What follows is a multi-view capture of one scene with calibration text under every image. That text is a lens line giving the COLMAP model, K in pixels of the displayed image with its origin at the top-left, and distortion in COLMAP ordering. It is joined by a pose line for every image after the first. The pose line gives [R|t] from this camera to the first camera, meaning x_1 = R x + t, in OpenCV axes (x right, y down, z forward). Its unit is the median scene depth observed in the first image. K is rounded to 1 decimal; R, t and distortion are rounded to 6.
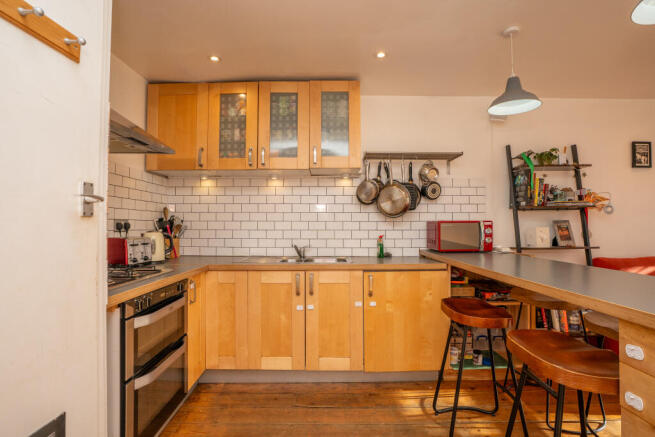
lens RADIAL K [[310.3, 0, 322.8], [0, 310.3, 217.3], [0, 0, 1]] dist [-0.070703, 0.025293]
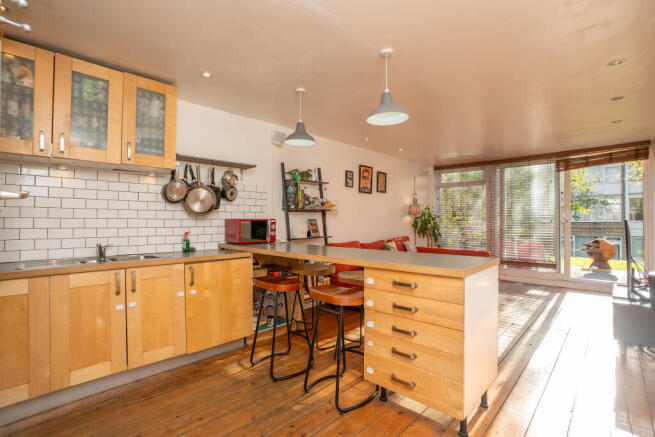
lens RADIAL K [[310.3, 0, 322.8], [0, 310.3, 217.3], [0, 0, 1]] dist [-0.070703, 0.025293]
pose [[0.699689, 0.009015, 0.714391, -0.258723], [-0.015890, 0.999869, 0.002946, -0.003530], [-0.714271, -0.013412, 0.699741, -0.100376]]
